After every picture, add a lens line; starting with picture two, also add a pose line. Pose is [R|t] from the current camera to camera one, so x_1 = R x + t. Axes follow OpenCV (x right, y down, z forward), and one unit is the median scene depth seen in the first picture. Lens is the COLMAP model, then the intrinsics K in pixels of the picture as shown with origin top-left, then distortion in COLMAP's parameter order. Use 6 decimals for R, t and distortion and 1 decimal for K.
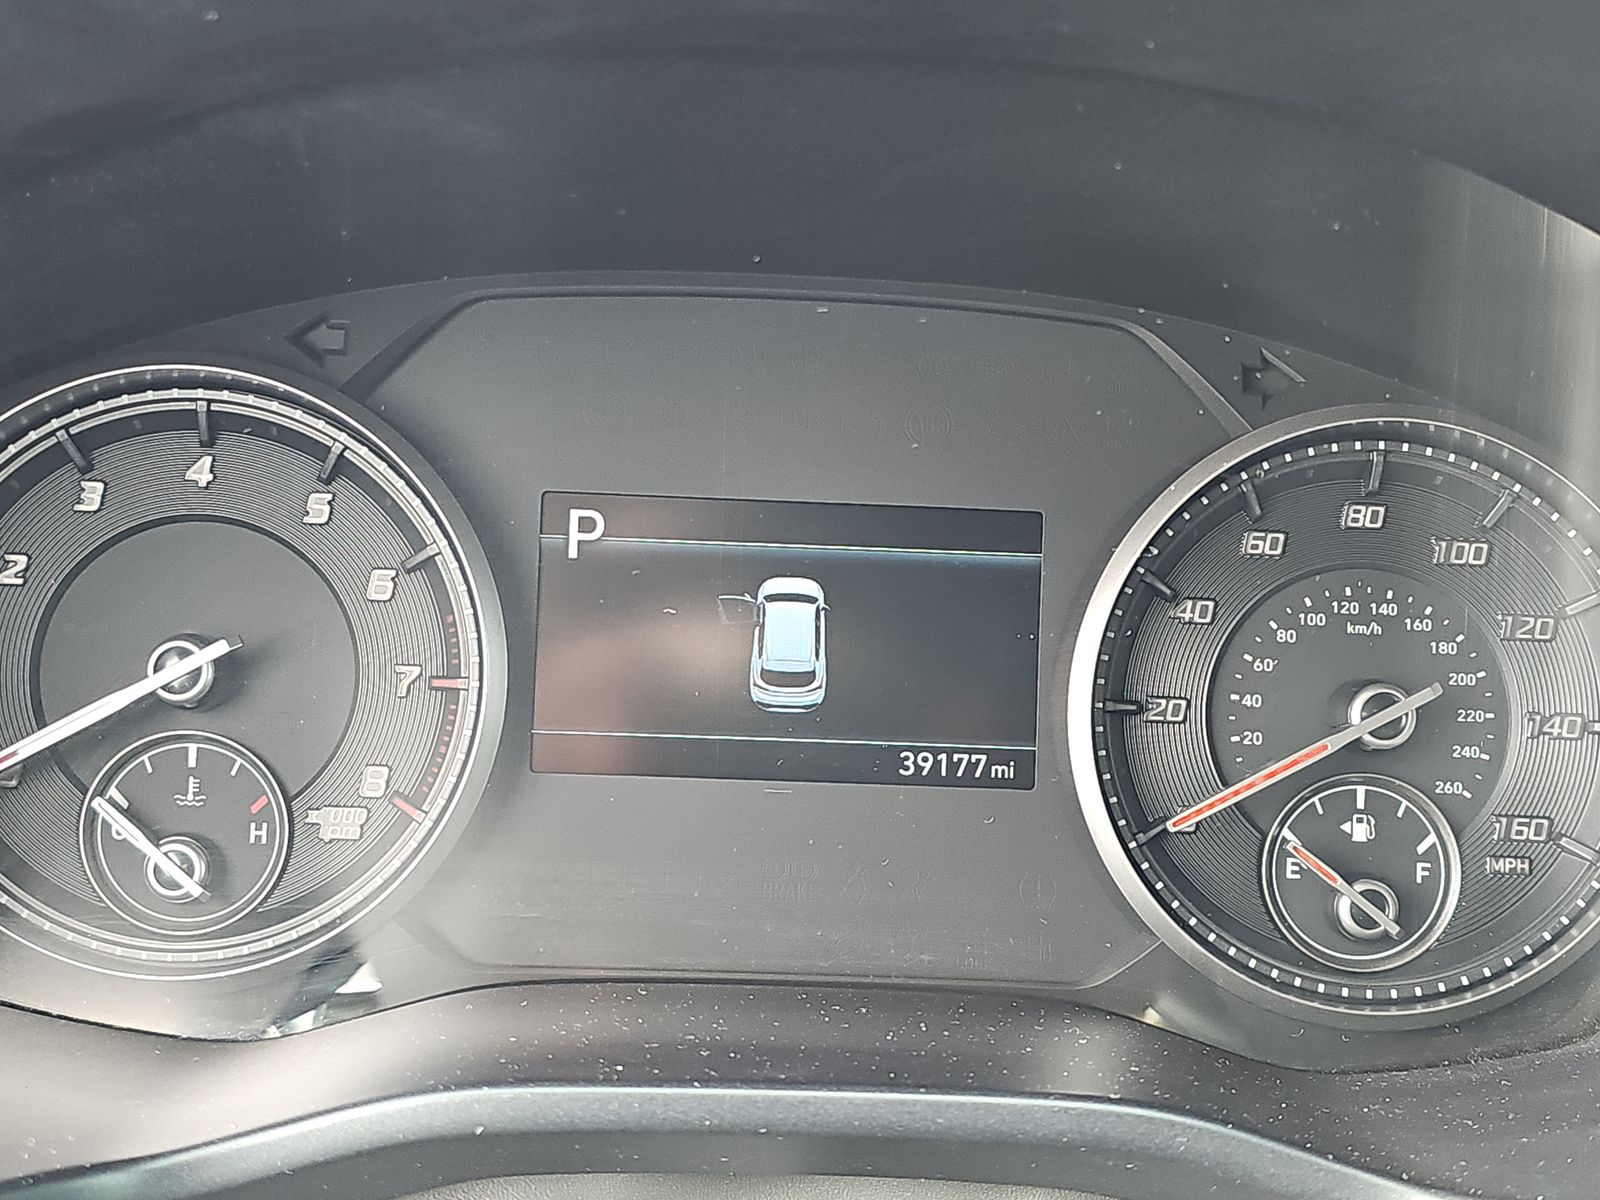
lens RADIAL K [[1078.5, 0, 800.0], [0, 1078.5, 600.8], [0, 0, 1]] dist [-0.009108, -0.001808]
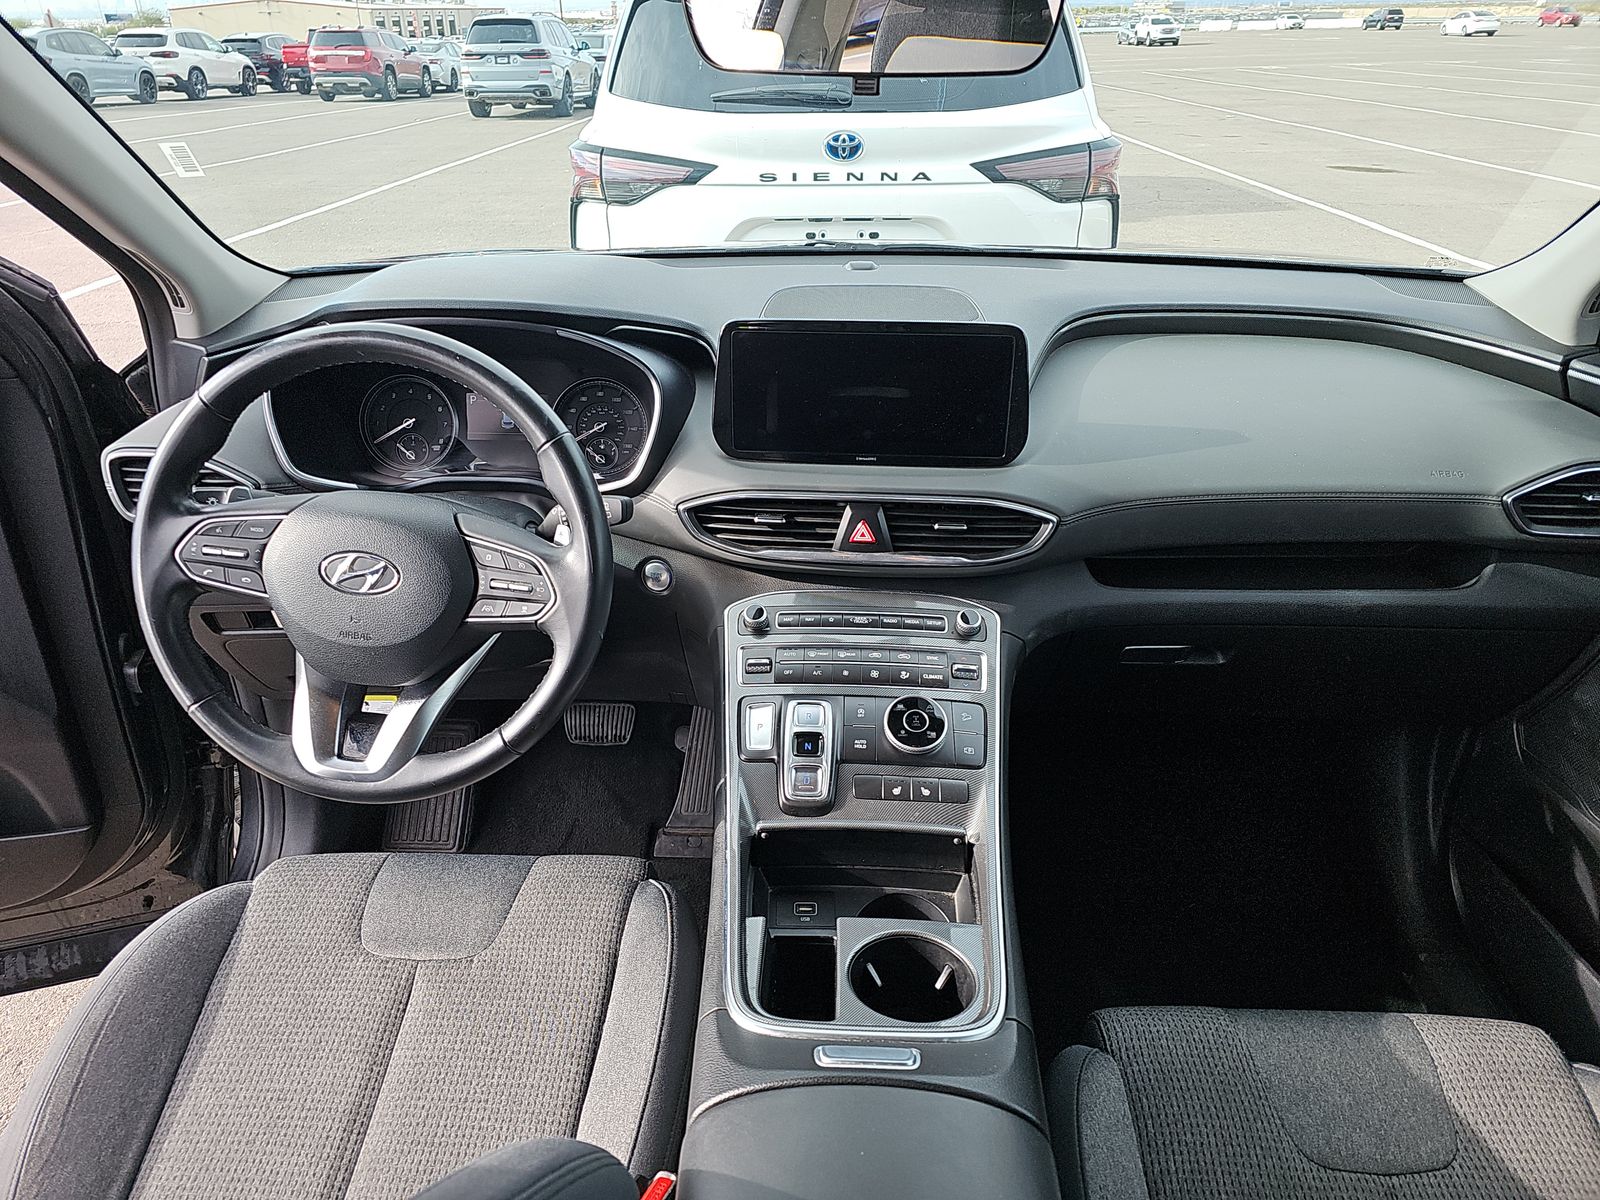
lens RADIAL K [[1078.5, 0, 799.5], [0, 1078.5, 598.7], [0, 0, 1]] dist [-0.009108, -0.001808]
pose [[0.998942, -0.010254, -0.044820, 1.928209], [0.018016, 0.984155, 0.176394, 0.005610], [0.042301, -0.177015, 0.983299, -5.154059]]
